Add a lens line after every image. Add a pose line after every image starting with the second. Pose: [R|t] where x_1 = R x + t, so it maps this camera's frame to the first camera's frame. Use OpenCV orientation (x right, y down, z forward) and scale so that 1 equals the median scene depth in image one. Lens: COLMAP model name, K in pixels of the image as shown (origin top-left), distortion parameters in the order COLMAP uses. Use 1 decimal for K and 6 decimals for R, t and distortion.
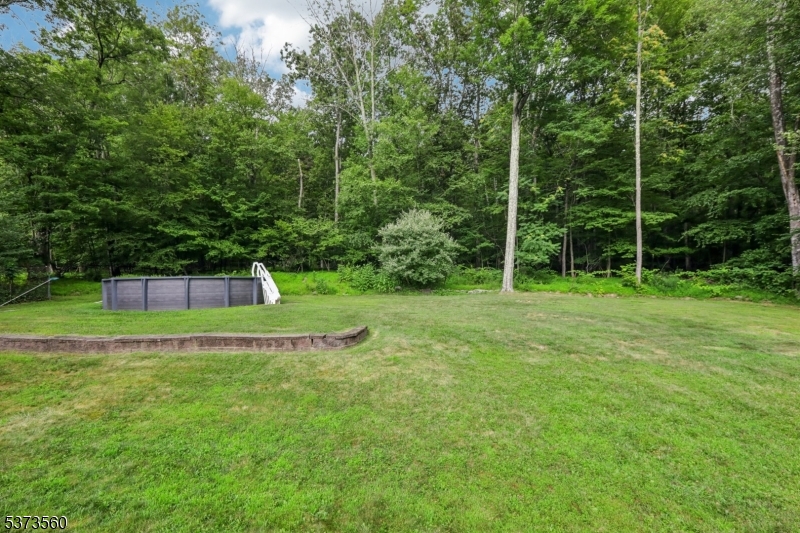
lens RADIAL K [[369.5, 0, 397.2], [0, 369.5, 279.2], [0, 0, 1]] dist [-0.000404, 0.000277]
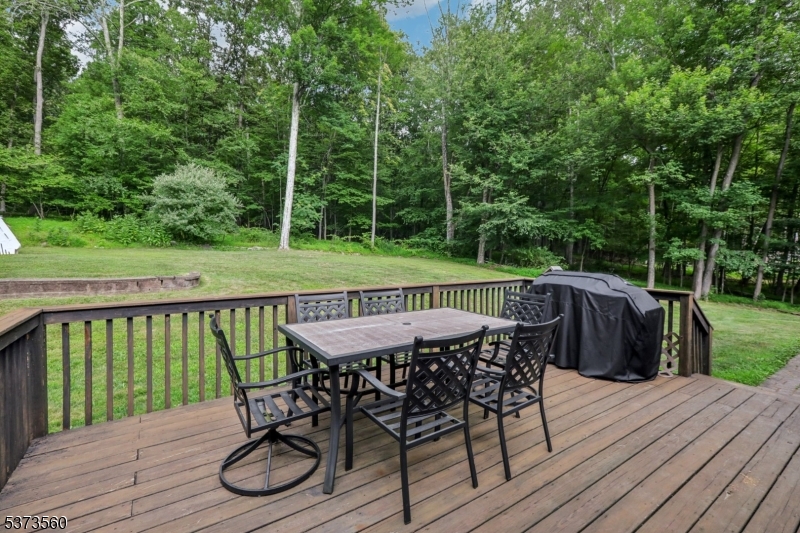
lens RADIAL K [[357.6, 0, 401.6], [0, 357.6, 260.1], [0, 0, 1]] dist [0.001392, 0.000565]
pose [[0.750173, 0.008954, 0.661181, -0.156063], [-0.038587, 0.998797, 0.030254, 0.017233], [-0.660114, -0.048208, 0.749617, -0.095902]]
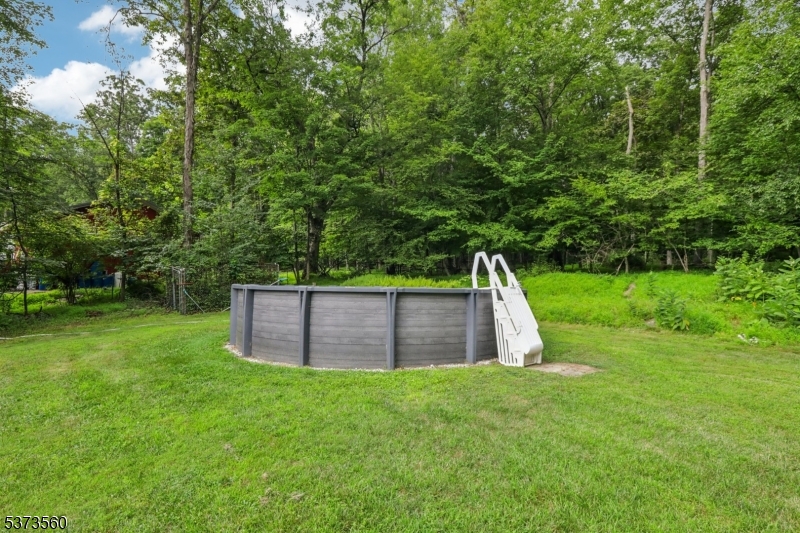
lens RADIAL K [[407.2, 0, 400.0], [0, 407.2, 266.5], [0, 0, 1]] dist [-0.000511, -0.000169]
pose [[0.709273, 0.002601, -0.704929, -0.096727], [-0.020654, 0.999641, -0.017093, -0.015603], [0.704631, 0.026684, 0.709072, 0.454490]]
